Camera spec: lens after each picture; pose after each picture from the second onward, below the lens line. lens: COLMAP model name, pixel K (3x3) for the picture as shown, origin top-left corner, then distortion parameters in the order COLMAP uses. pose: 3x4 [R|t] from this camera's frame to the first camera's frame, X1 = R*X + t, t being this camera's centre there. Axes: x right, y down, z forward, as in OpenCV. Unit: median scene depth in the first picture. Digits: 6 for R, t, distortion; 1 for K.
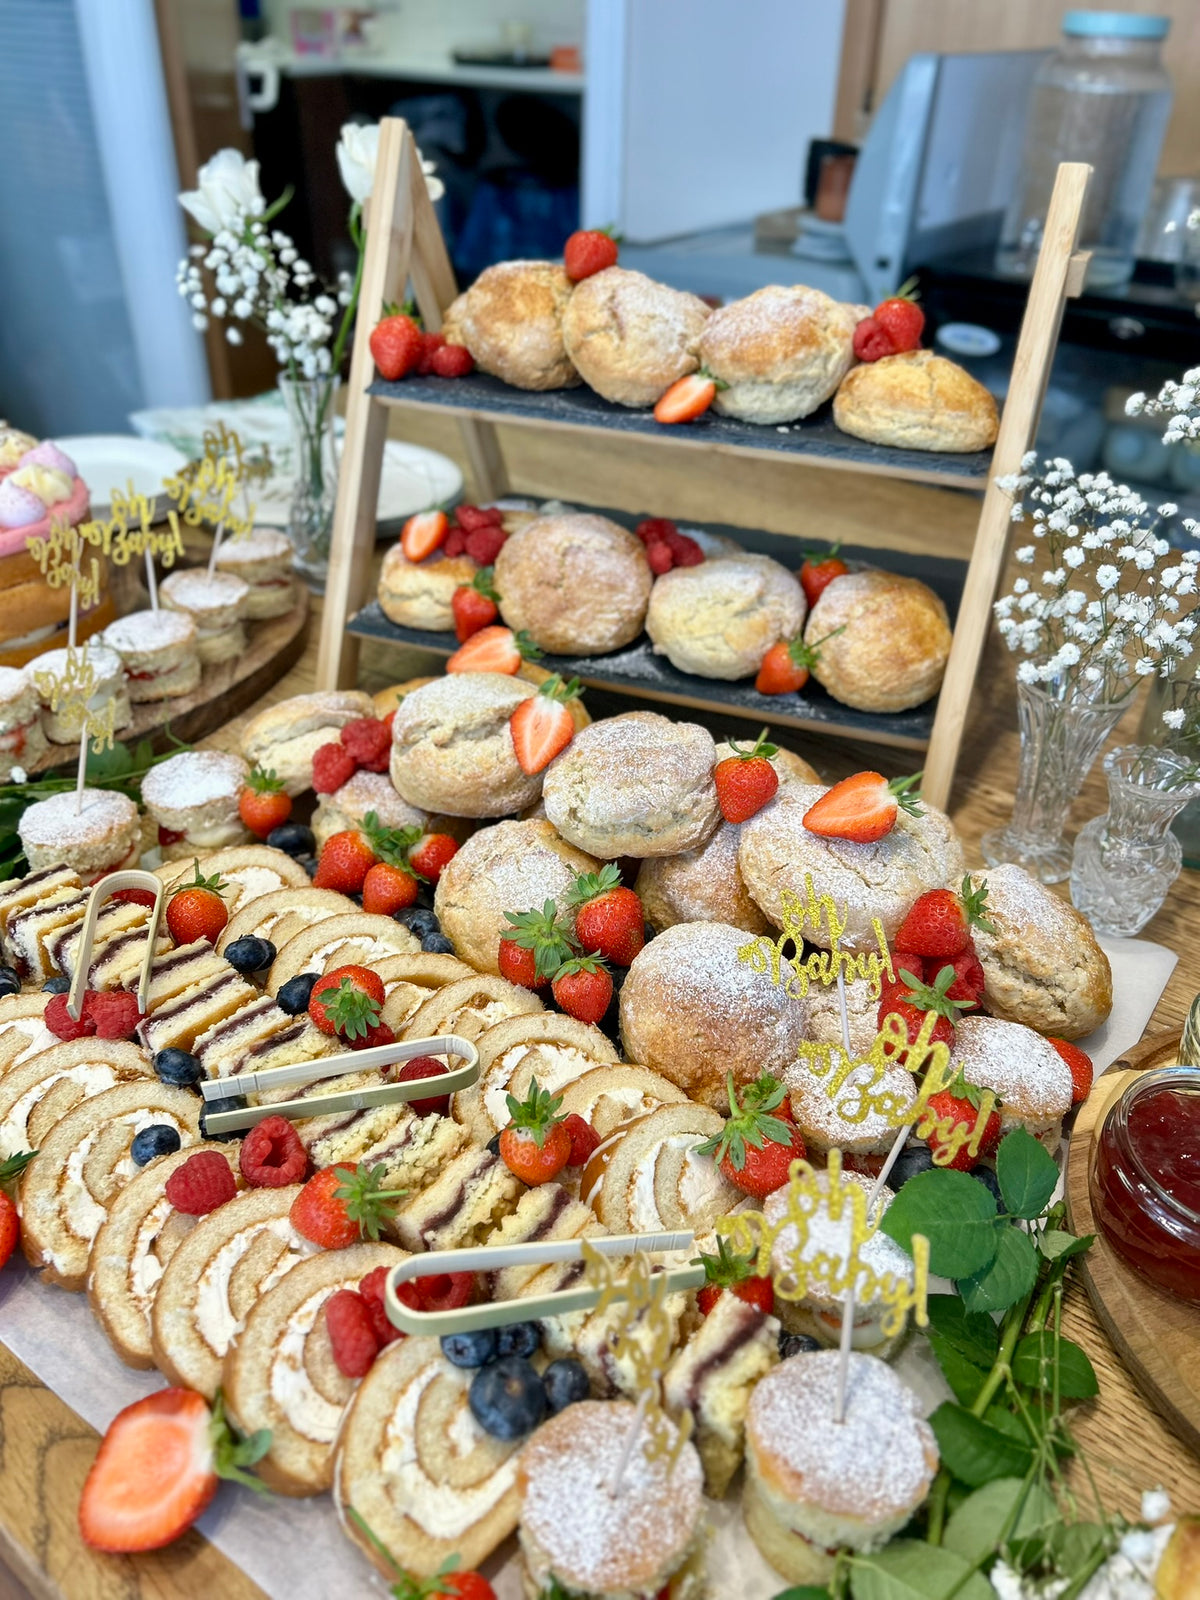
lens RADIAL K [[1184.7, 0, 589.8], [0, 1184.7, 828.7], [0, 0, 1]] dist [0.058622, -0.082363]
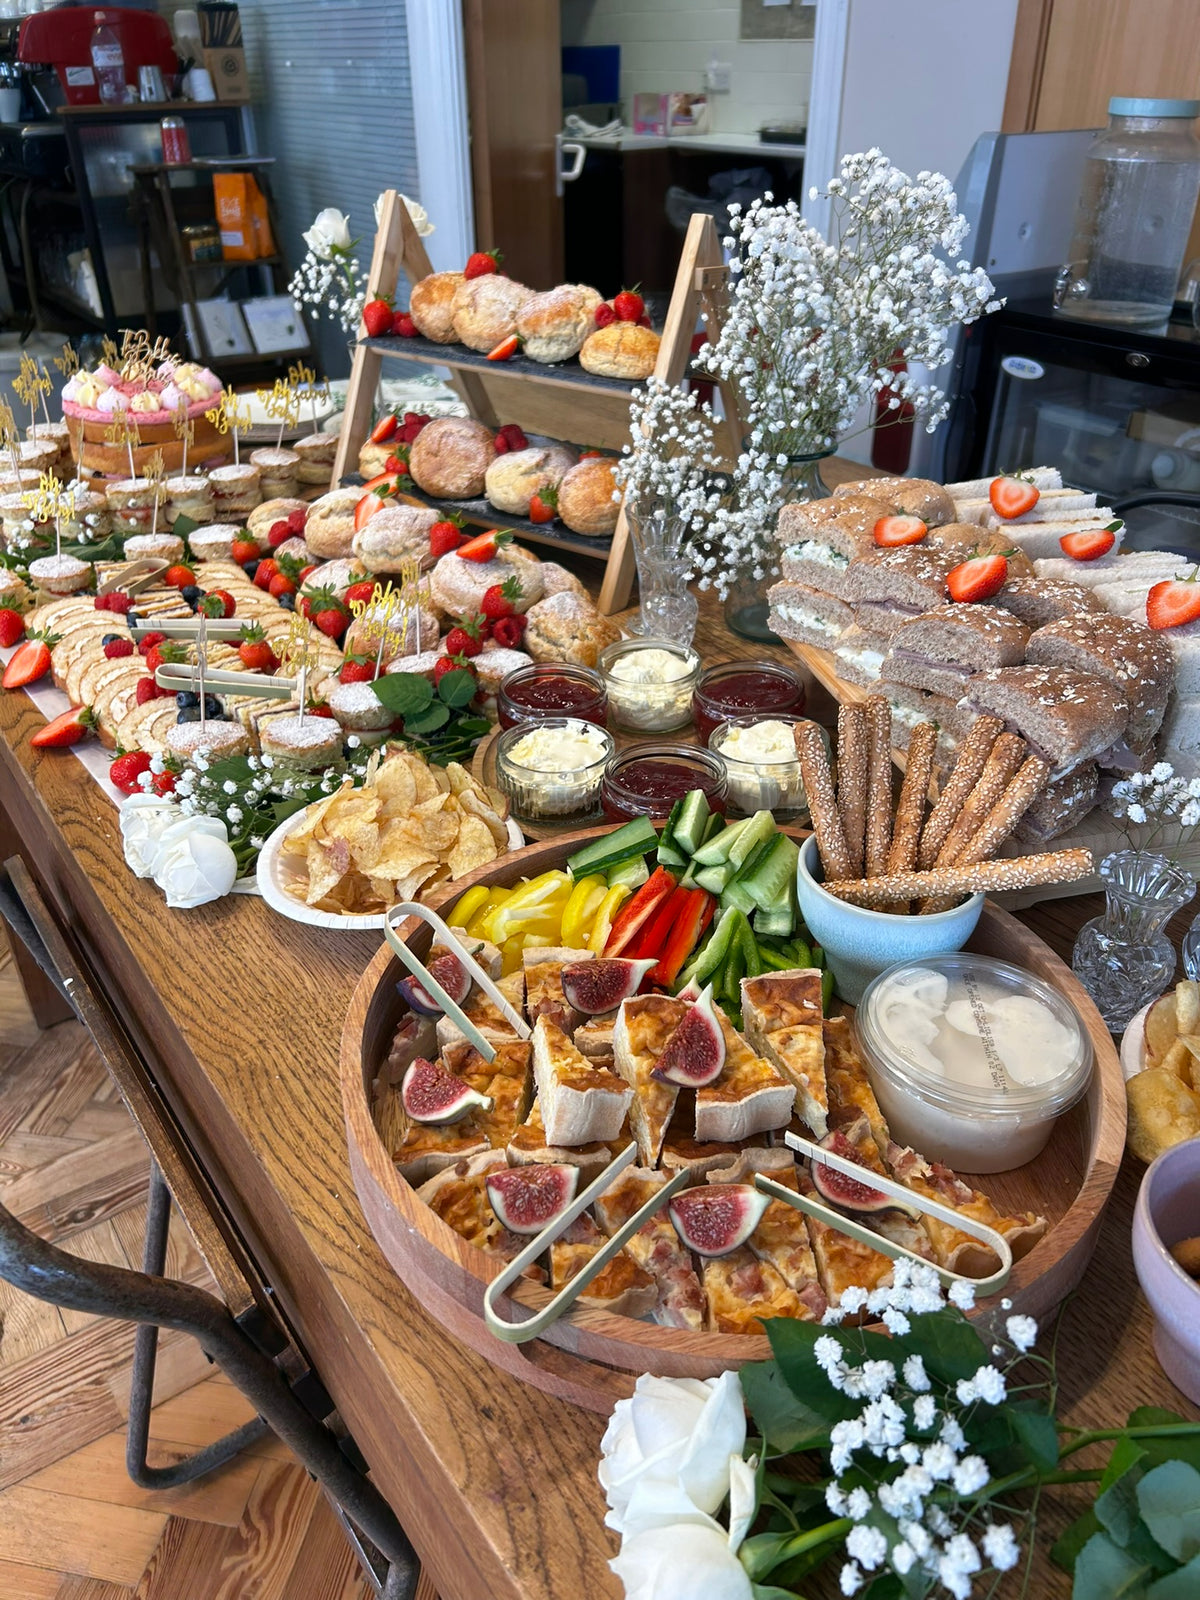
lens RADIAL K [[1184.7, 0, 589.8], [0, 1184.7, 828.7], [0, 0, 1]] dist [0.058622, -0.082363]
pose [[0.952977, 0.138409, -0.269587, 0.745393], [-0.149867, 0.988455, -0.022288, 0.344740], [0.263390, 0.061642, 0.962718, -0.584046]]
